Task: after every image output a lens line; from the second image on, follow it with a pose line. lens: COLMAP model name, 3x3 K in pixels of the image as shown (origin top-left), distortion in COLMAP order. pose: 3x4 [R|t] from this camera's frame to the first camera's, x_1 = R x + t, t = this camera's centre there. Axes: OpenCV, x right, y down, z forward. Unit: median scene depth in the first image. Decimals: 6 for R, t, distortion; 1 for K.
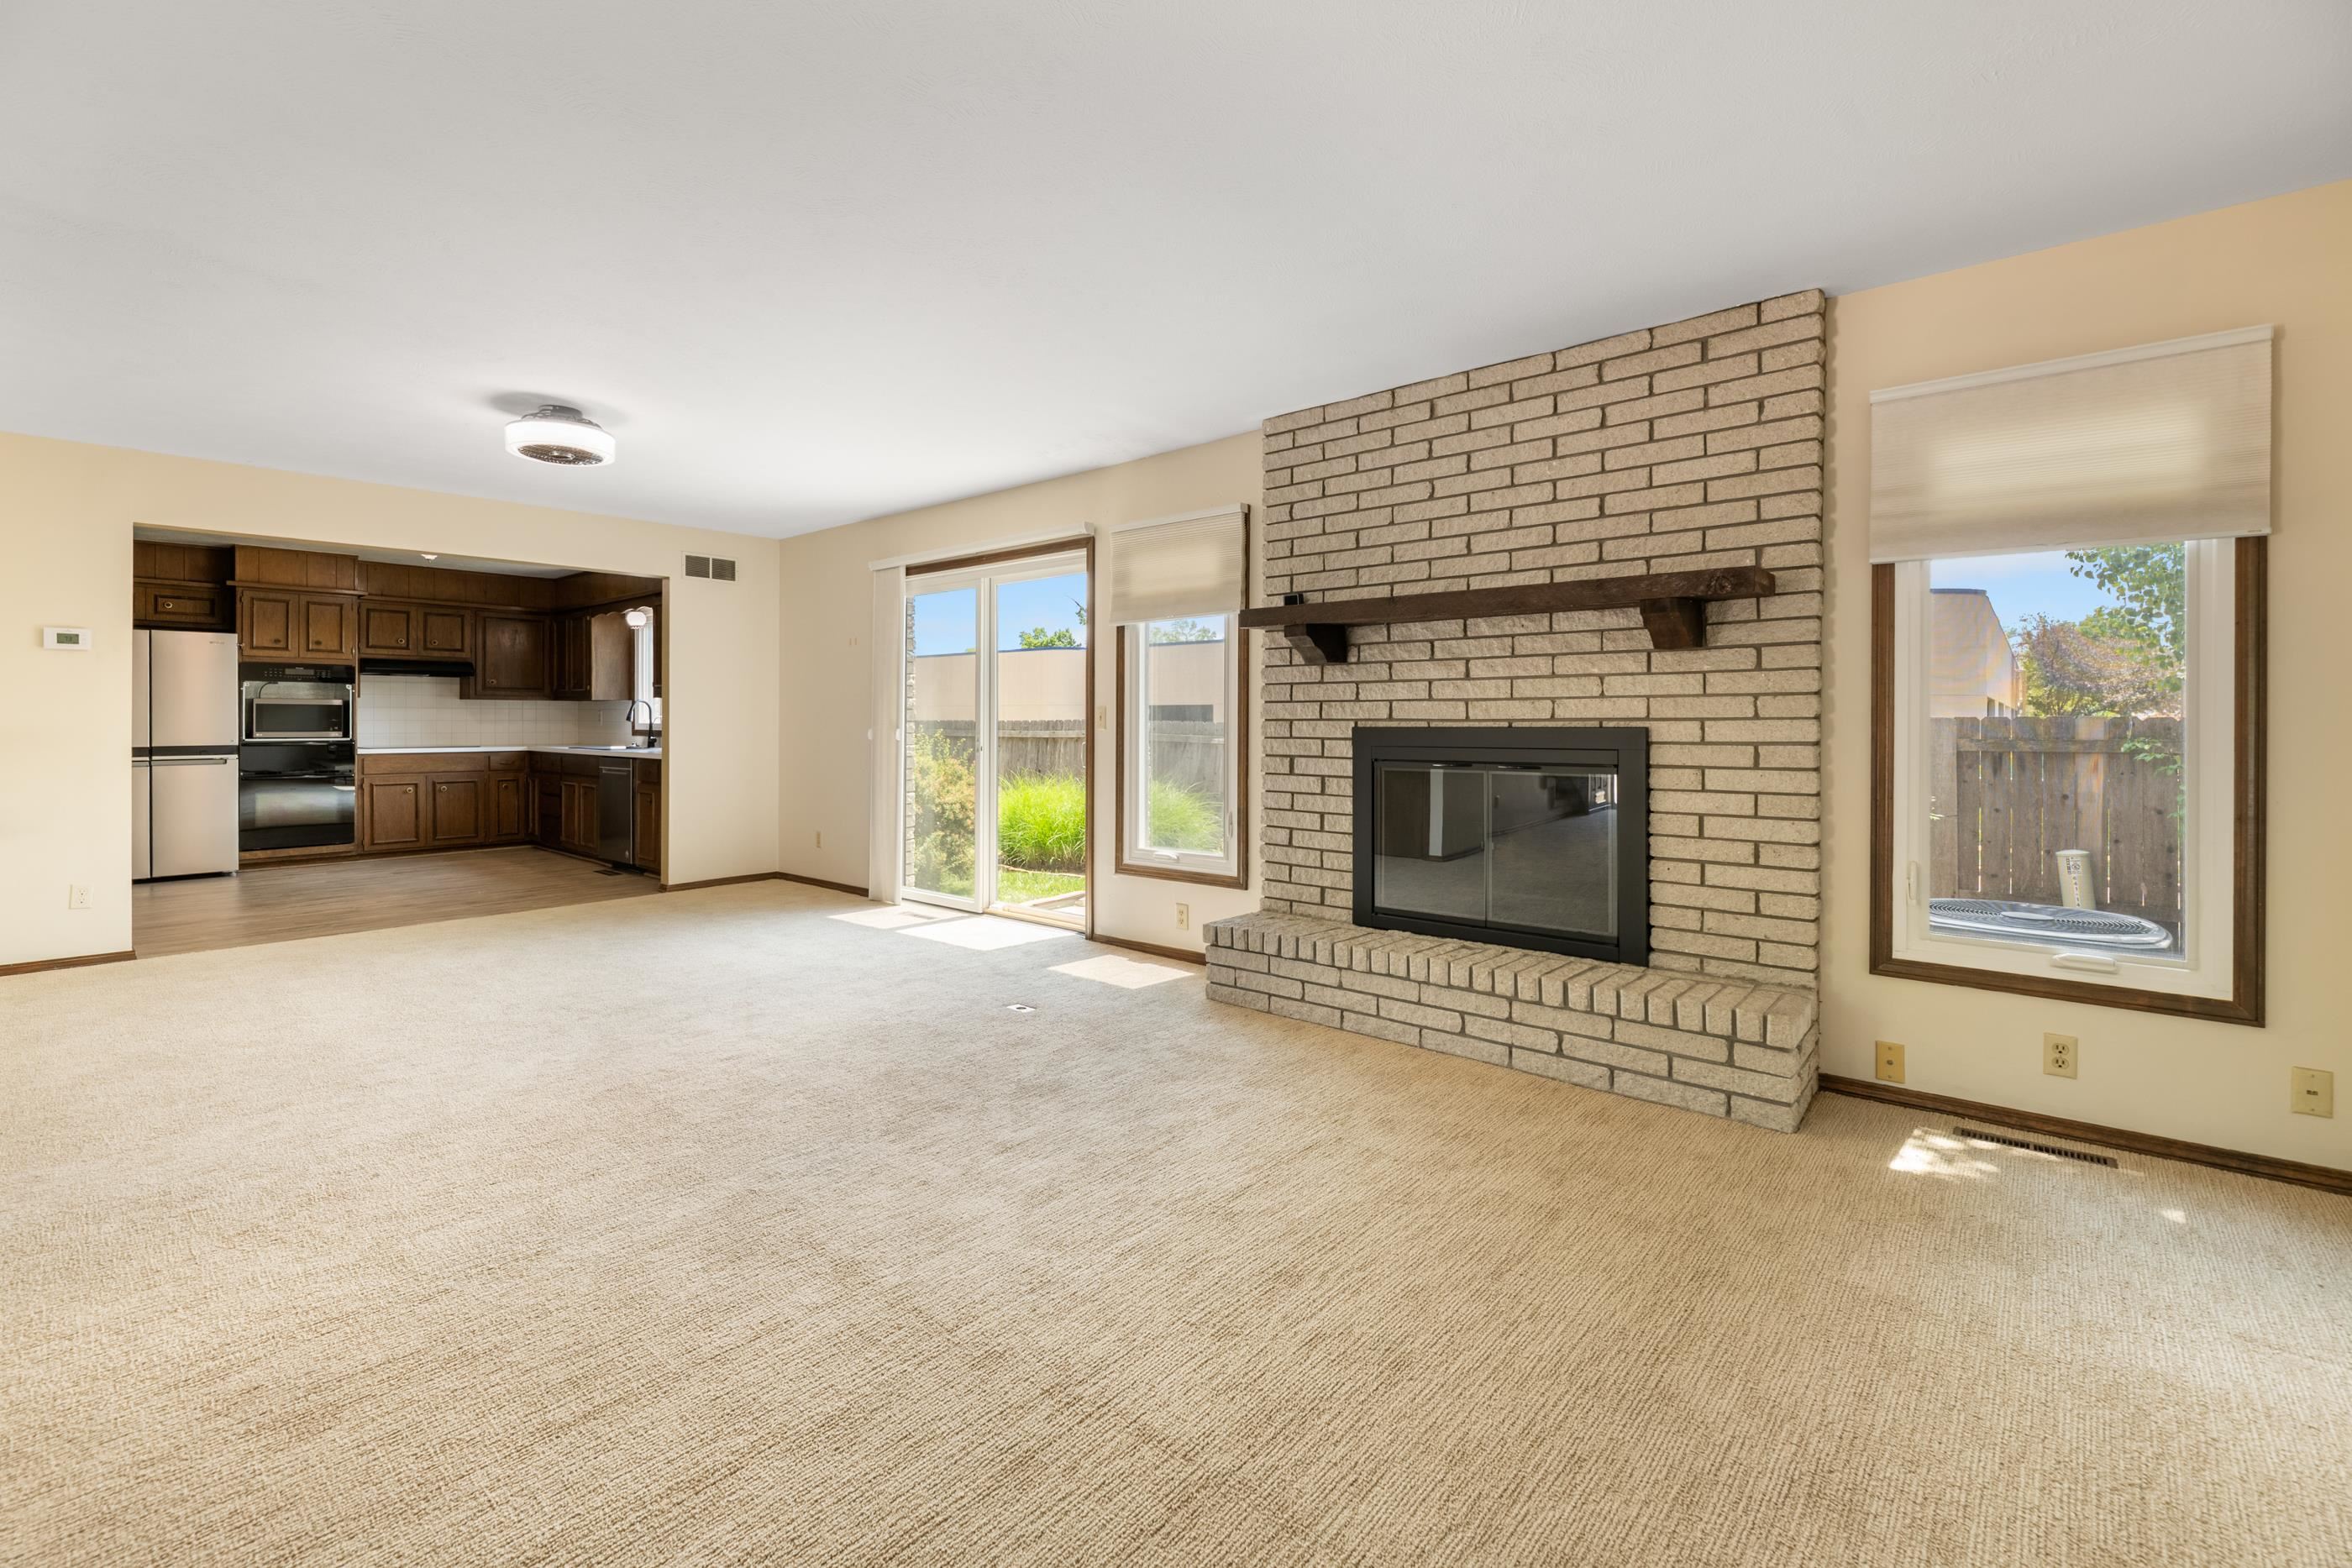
lens RADIAL K [[1006.7, 0, 1166.0], [0, 1006.7, 726.7], [0, 0, 1]] dist [0.001863, -0.003857]
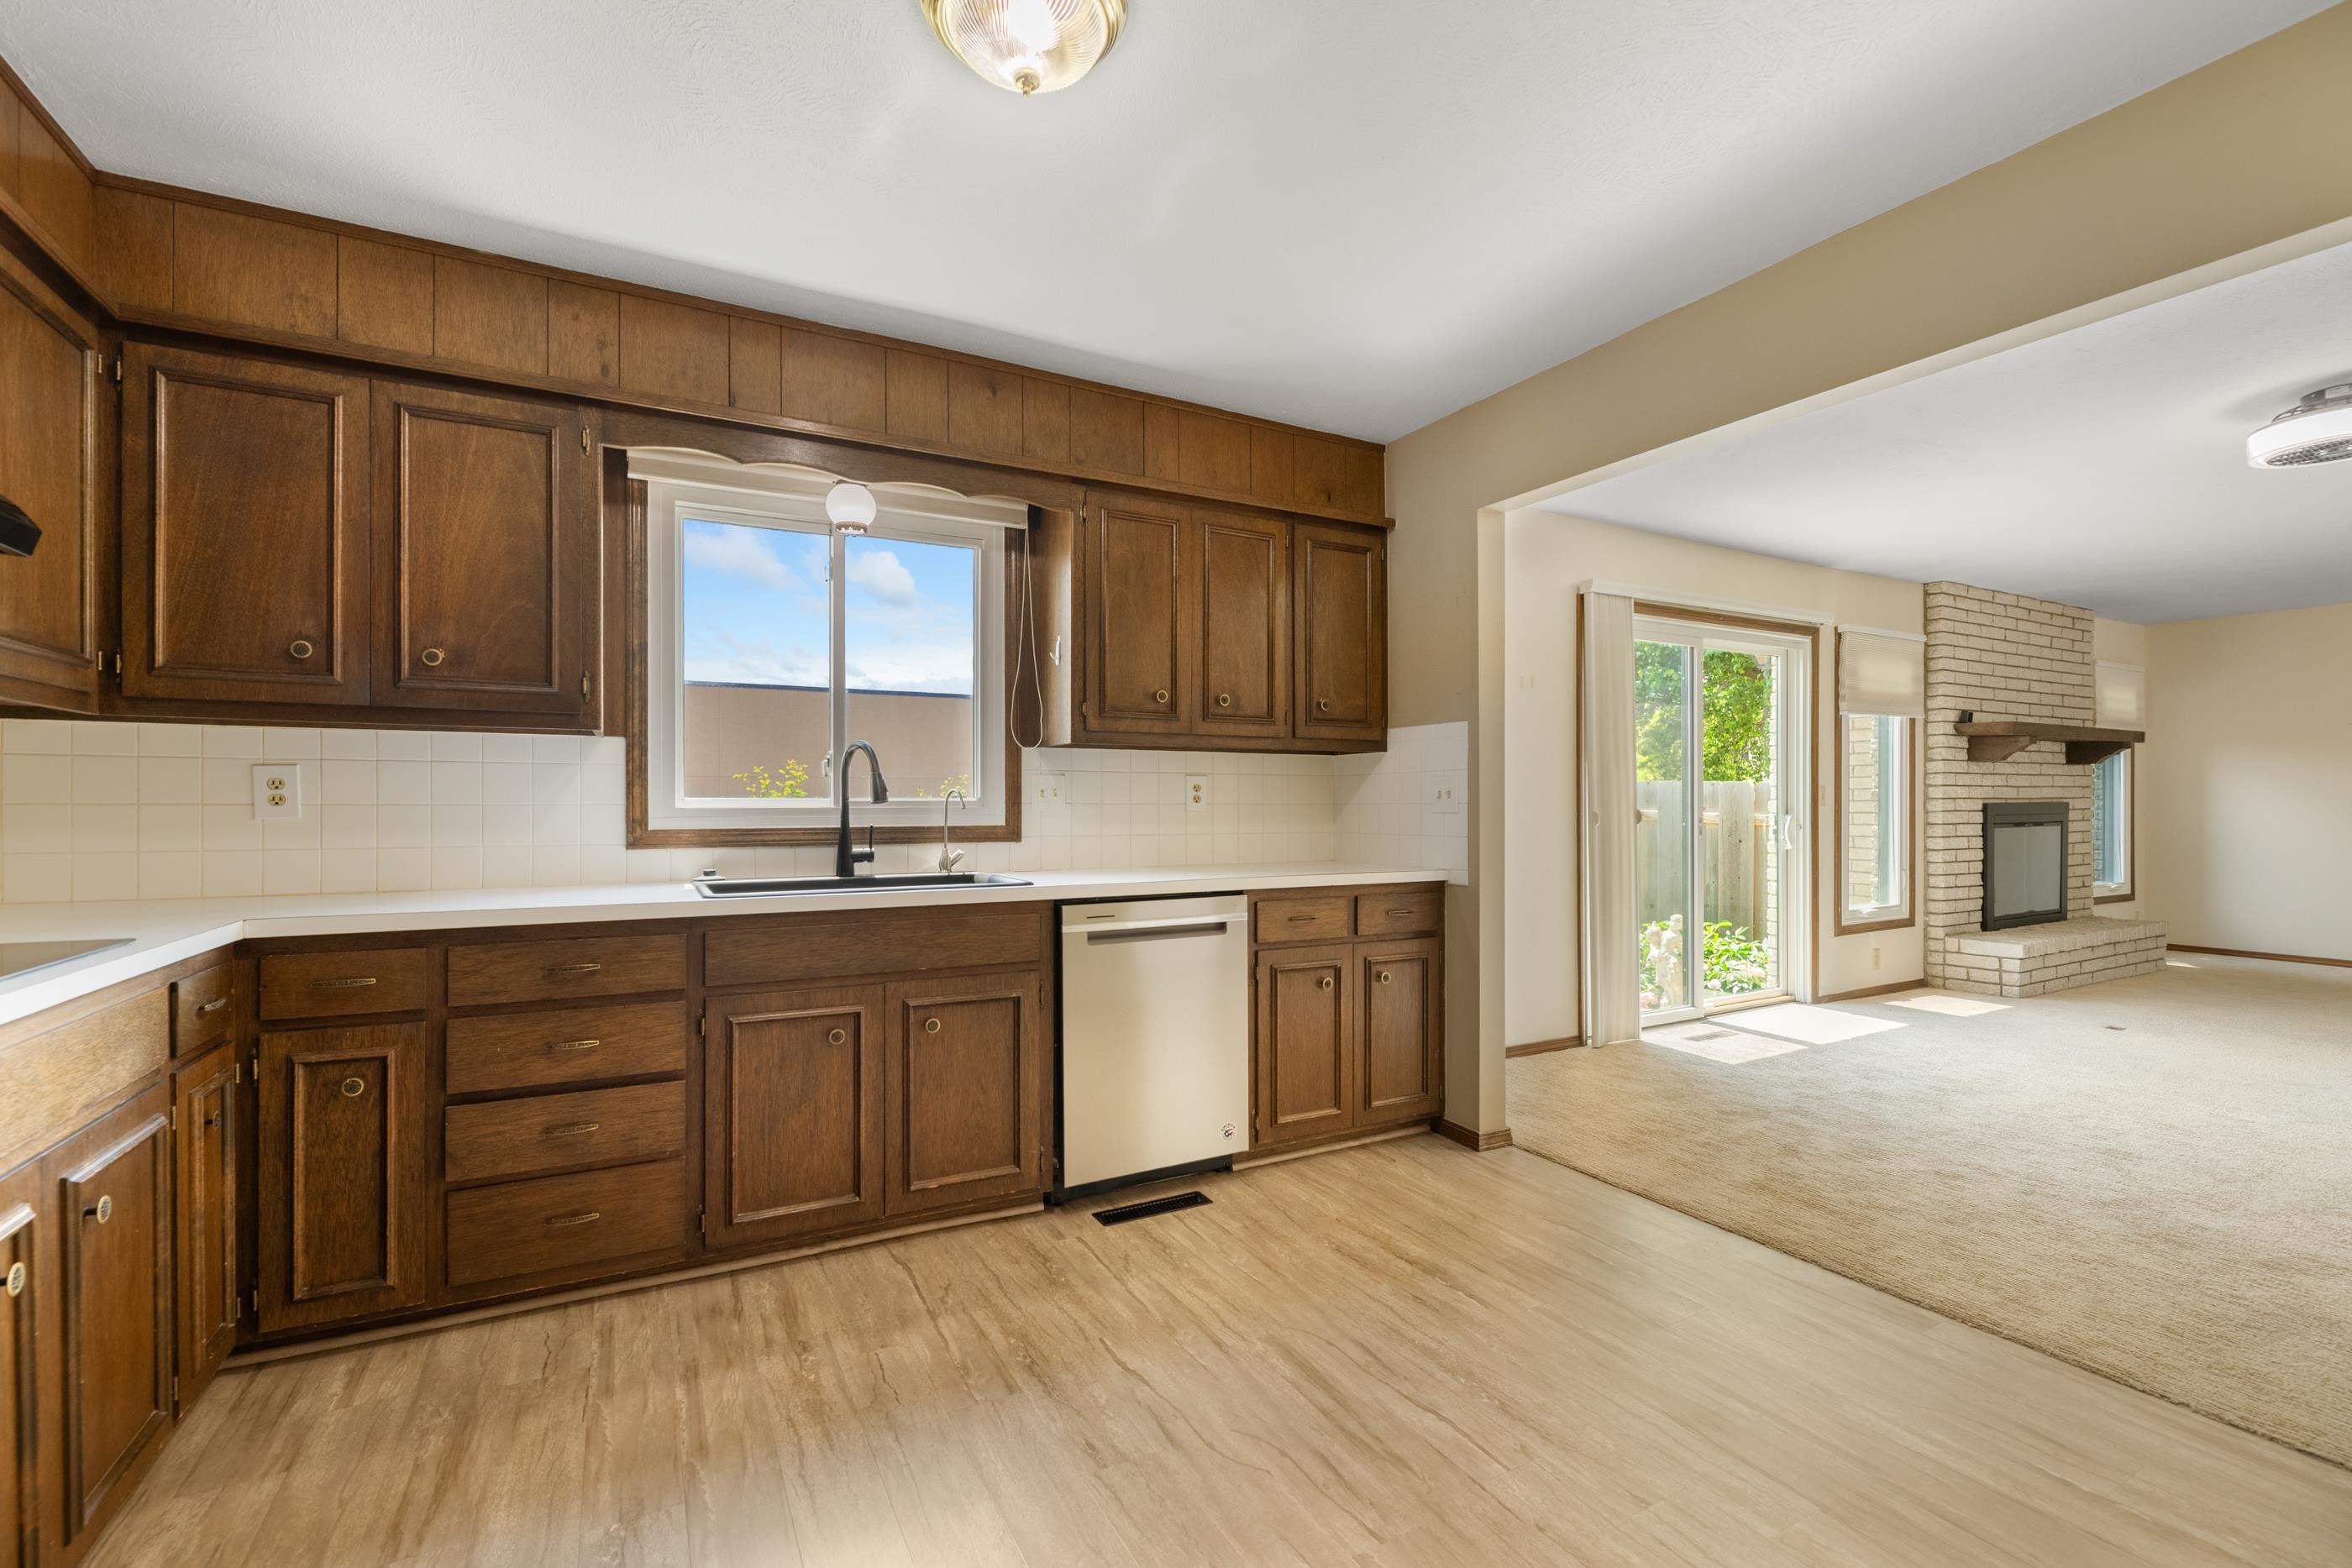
lens RADIAL K [[1006.7, 0, 1165.1], [0, 1006.7, 807.1], [0, 0, 1]] dist [0.001863, -0.003857]
pose [[0.356615, -0.005584, 0.934235, -1.390015], [0.008867, 0.999957, 0.002592, -0.006997], [-0.934209, 0.007359, 0.356649, 1.332399]]
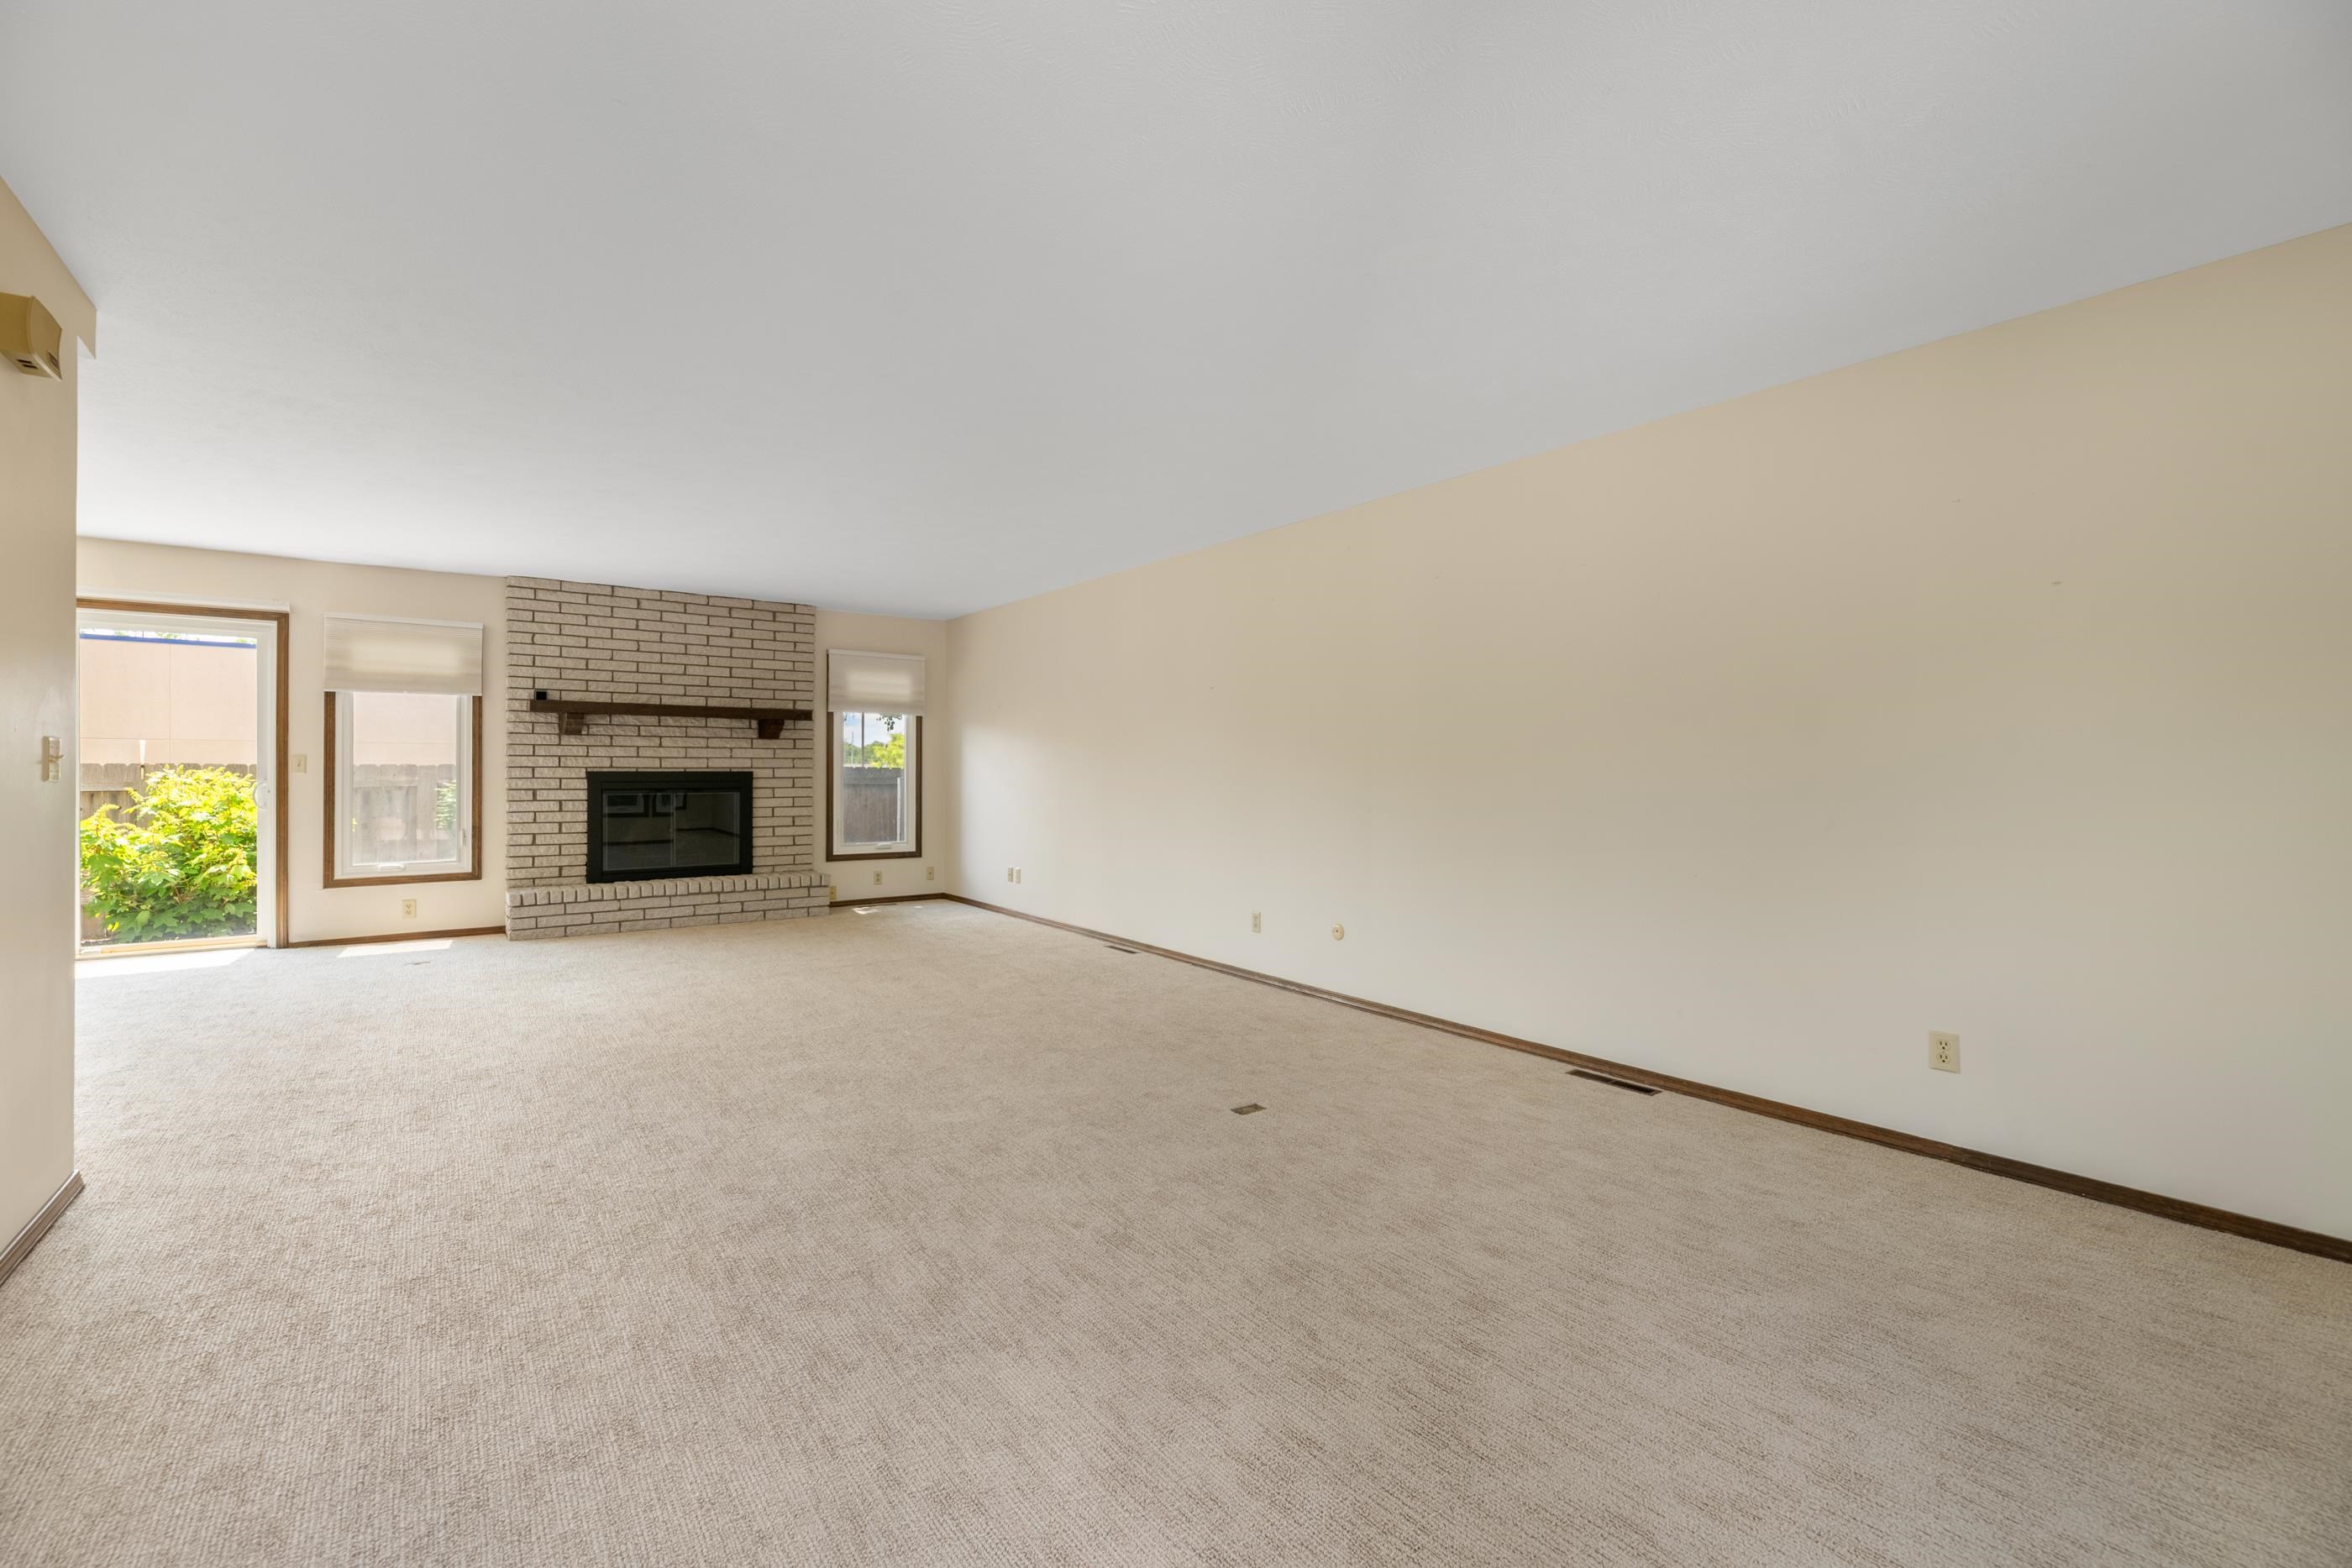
lens RADIAL K [[1006.7, 0, 1167.1], [0, 1006.7, 769.9], [0, 0, 1]] dist [0.001863, -0.003857]
pose [[0.228281, 0.000460, 0.973595, -1.053781], [0.000936, 0.999999, -0.000692, -0.000217], [-0.973595, 0.001070, 0.228280, -0.312337]]
